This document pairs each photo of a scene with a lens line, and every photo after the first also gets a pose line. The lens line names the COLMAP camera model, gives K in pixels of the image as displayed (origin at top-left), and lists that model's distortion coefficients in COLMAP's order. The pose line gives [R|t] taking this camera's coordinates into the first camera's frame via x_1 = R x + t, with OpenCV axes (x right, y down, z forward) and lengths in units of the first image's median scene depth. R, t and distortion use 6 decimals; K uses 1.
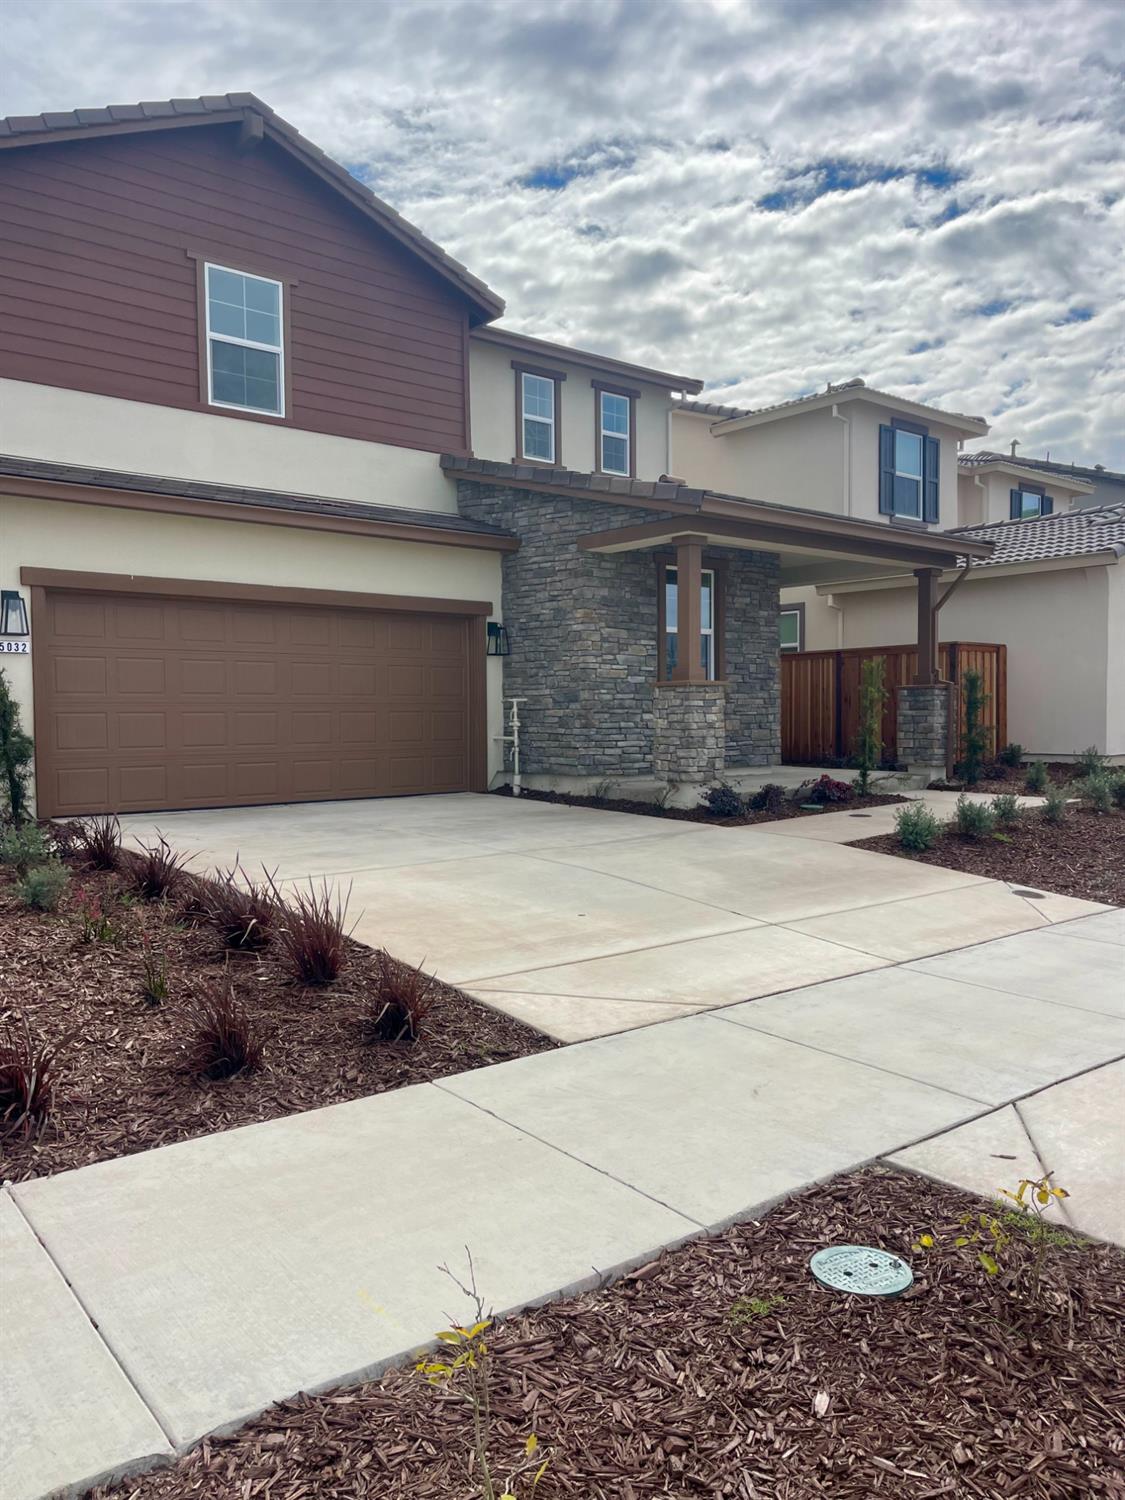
lens RADIAL K [[1112.0, 0, 562.5], [0, 1112.0, 750.0], [0, 0, 1]] dist [0.072327, -0.093356]
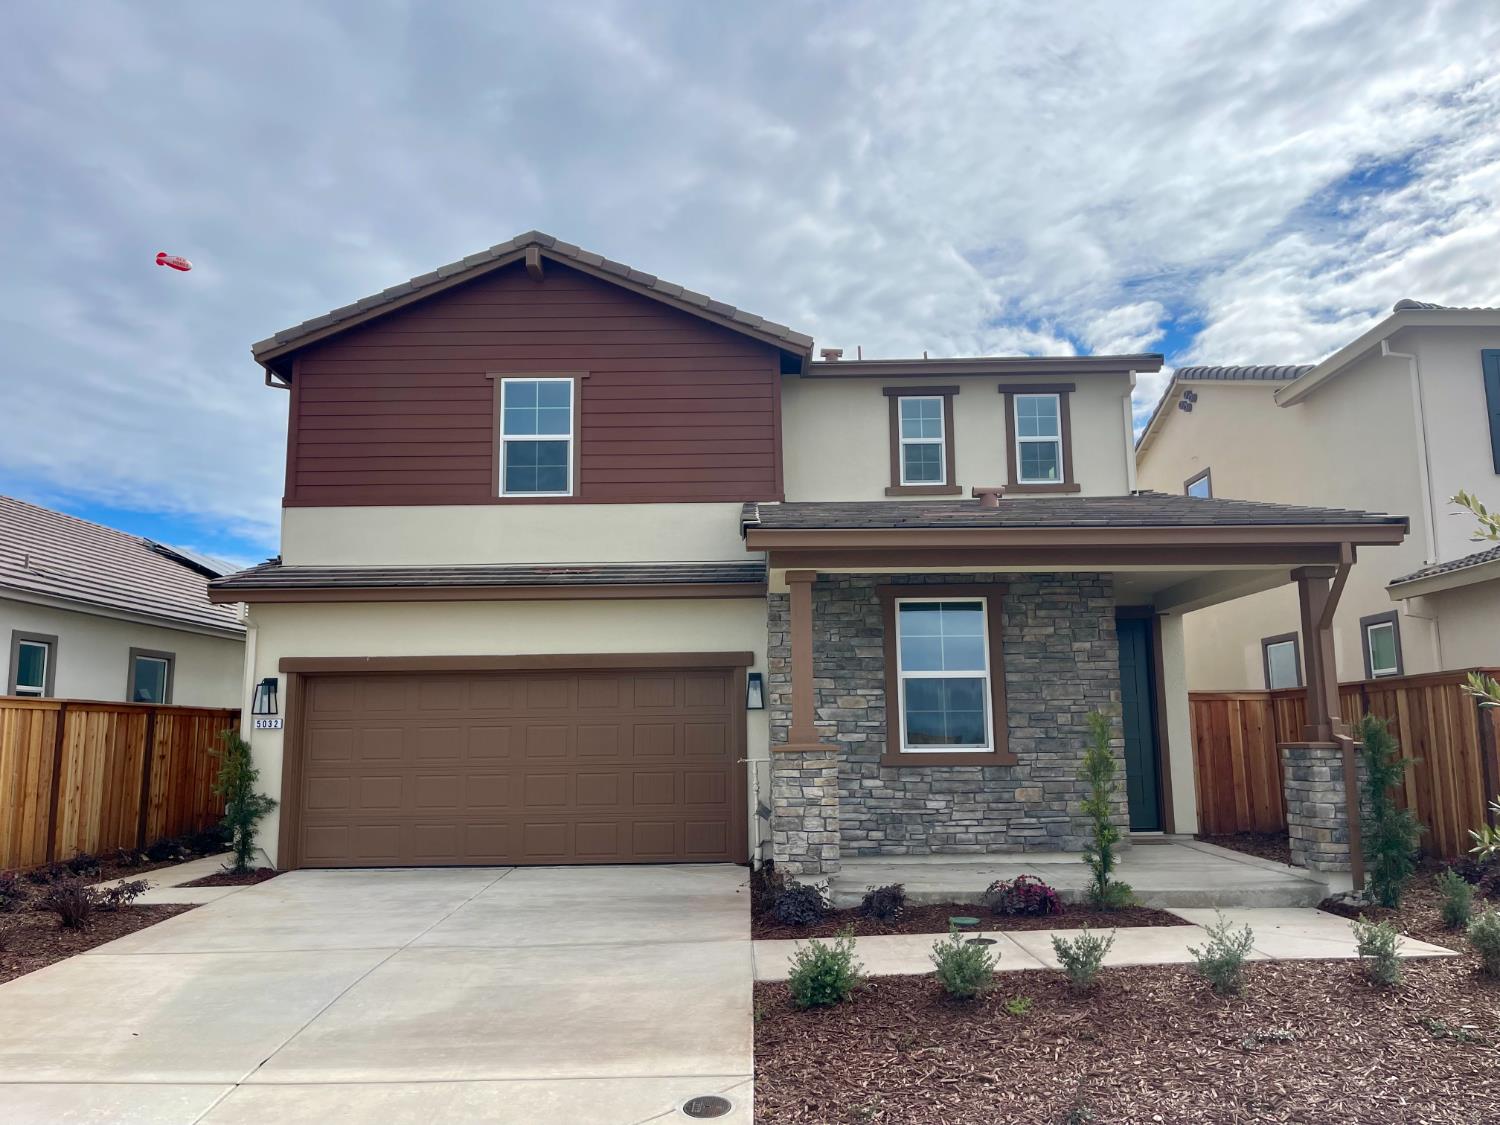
lens RADIAL K [[1112.0, 0, 749.4], [0, 1112.0, 570.8], [0, 0, 1]] dist [0.072327, -0.093356]
pose [[0.766518, -0.098730, -0.634589, 0.554797], [-0.017192, 0.984604, -0.173952, -0.040451], [0.641993, 0.144247, 0.753019, 0.308367]]
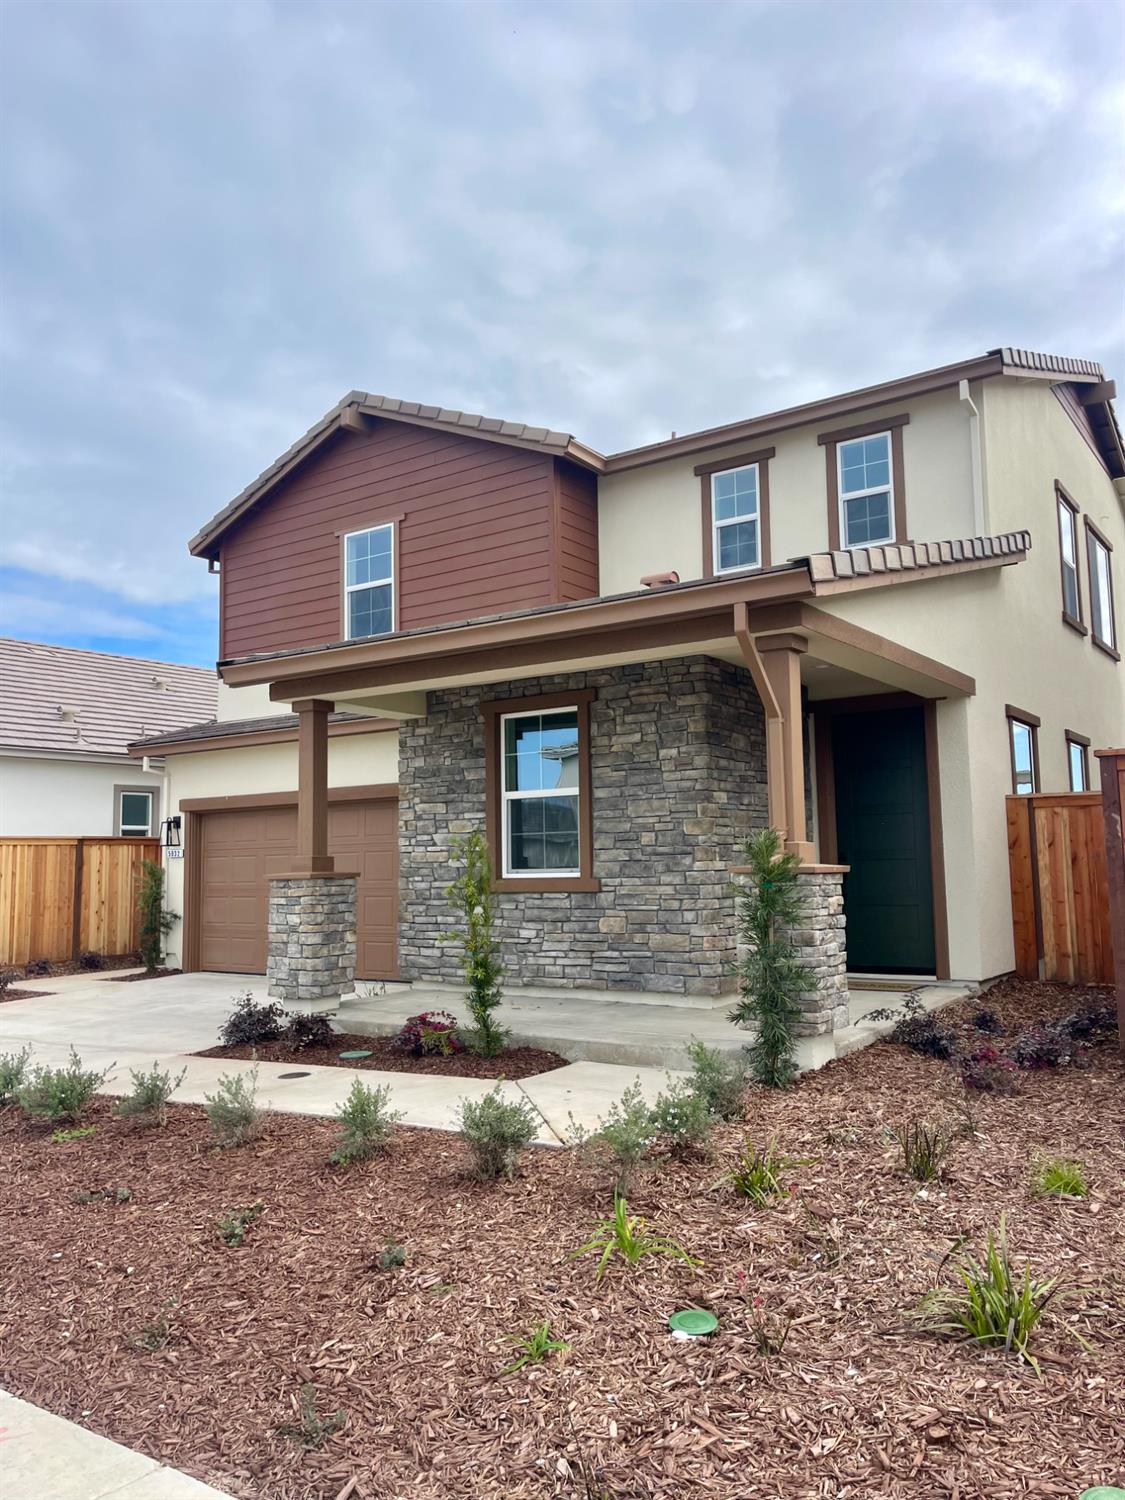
lens RADIAL K [[1116.2, 0, 562.5], [0, 1116.2, 750.0], [0, 0, 1]] dist [0.074779, -0.001379]
pose [[0.271430, -0.098298, -0.957425, 0.876448], [-0.016835, 0.994134, -0.106840, -0.060141], [0.962311, 0.045118, 0.268183, 0.859722]]
